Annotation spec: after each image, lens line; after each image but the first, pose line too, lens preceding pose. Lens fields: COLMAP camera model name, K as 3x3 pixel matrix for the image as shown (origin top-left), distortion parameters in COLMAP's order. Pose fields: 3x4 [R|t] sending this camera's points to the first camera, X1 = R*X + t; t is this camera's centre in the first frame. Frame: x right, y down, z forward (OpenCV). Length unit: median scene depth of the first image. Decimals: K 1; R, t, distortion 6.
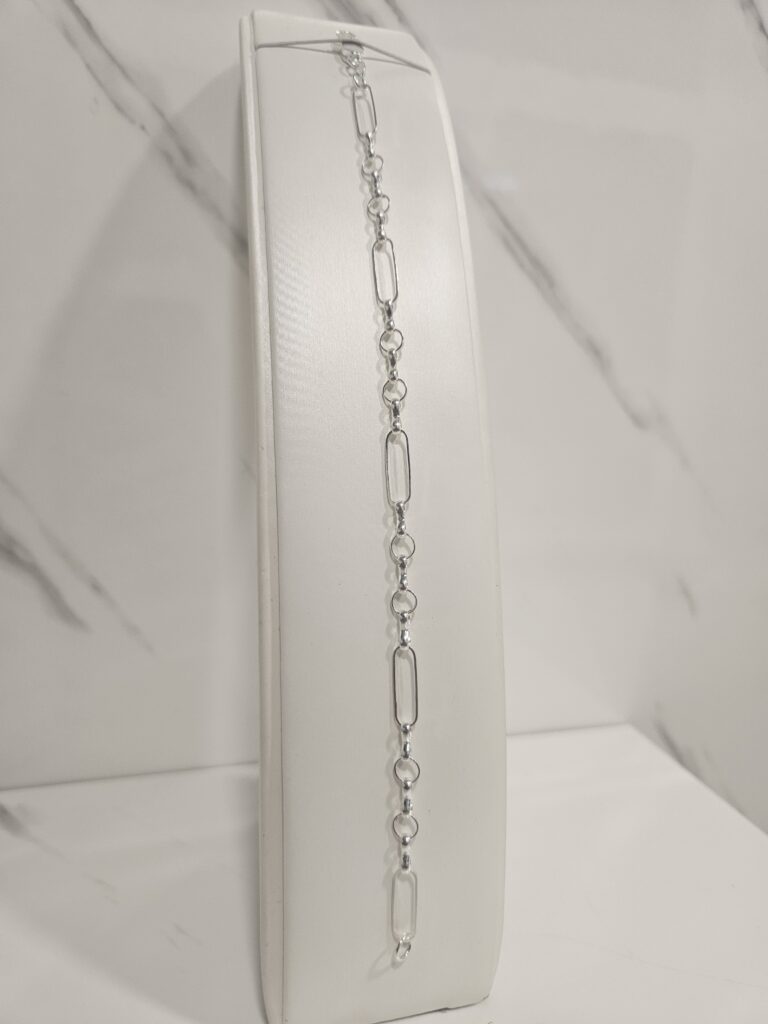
lens RADIAL K [[746.4, 0, 377.0], [0, 746.4, 505.7], [0, 0, 1]] dist [-0.003310, -0.007807]
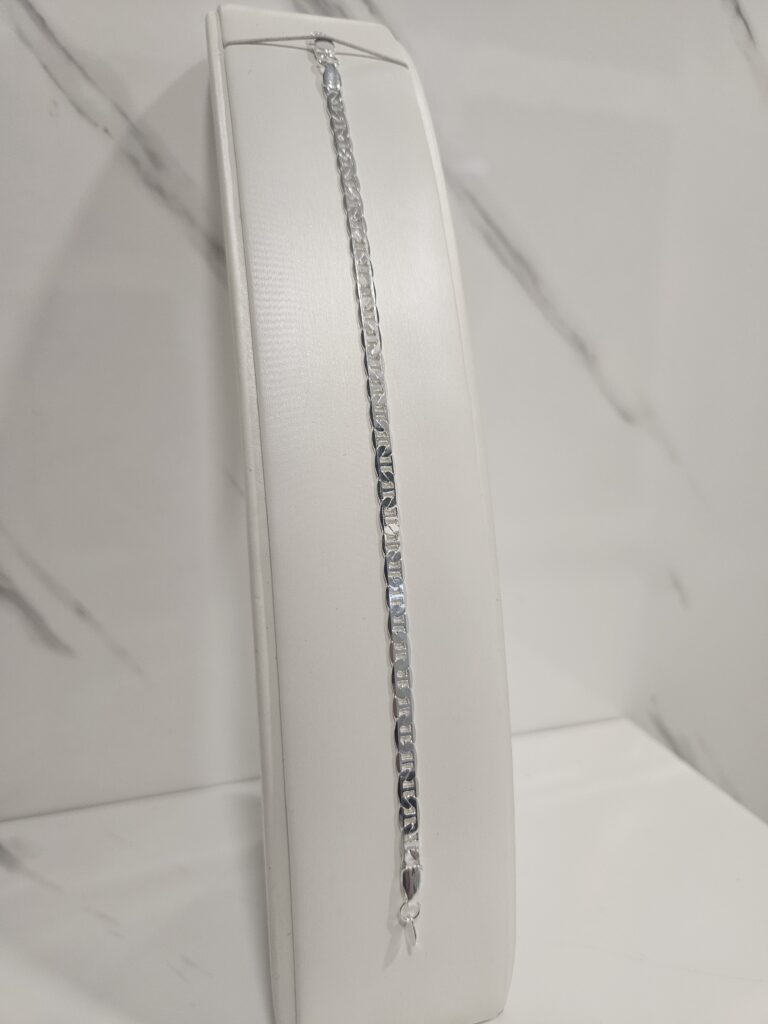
lens RADIAL K [[747.4, 0, 384.0], [0, 747.4, 512.0], [0, 0, 1]] dist [-0.008579, -0.003757]
pose [[0.998546, -0.040793, 0.035246, -0.015218], [0.039909, 0.998880, 0.025409, -0.034507], [-0.036243, -0.023966, 0.999056, 0.027763]]
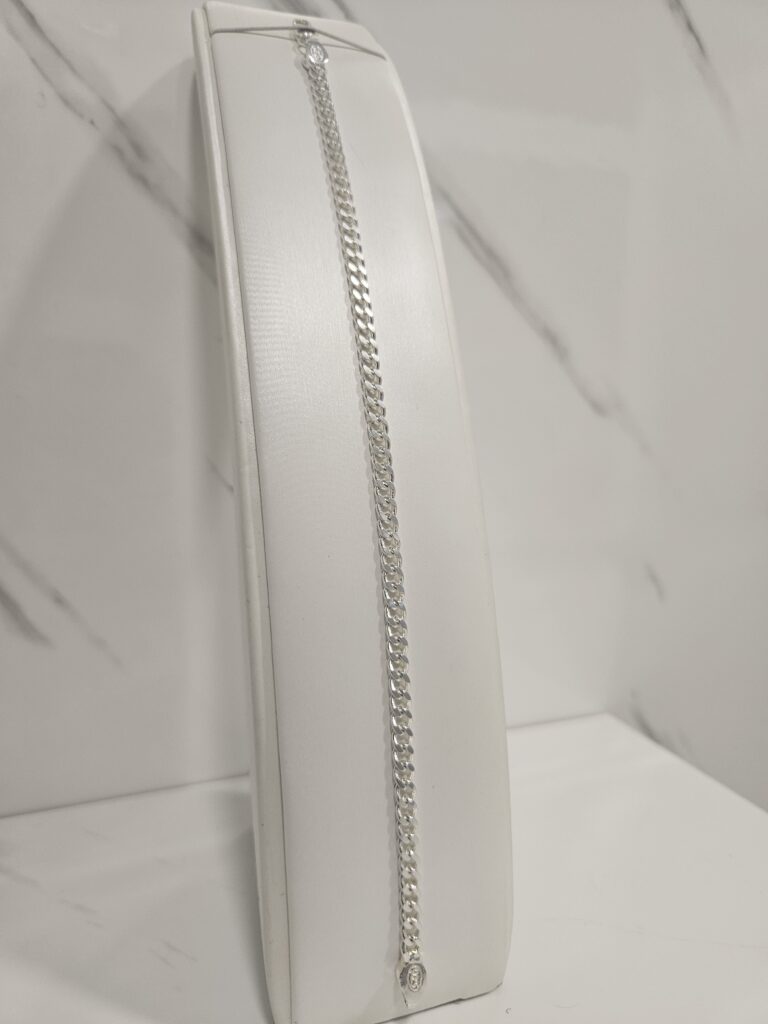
lens RADIAL K [[750.5, 0, 375.3], [0, 750.5, 510.3], [0, 0, 1]] dist [-0.005261, -0.005846]
pose [[0.995999, -0.051446, 0.073067, -0.047845], [0.054616, 0.997621, -0.042062, 0.074048], [-0.070729, 0.045884, 0.996440, 0.017676]]
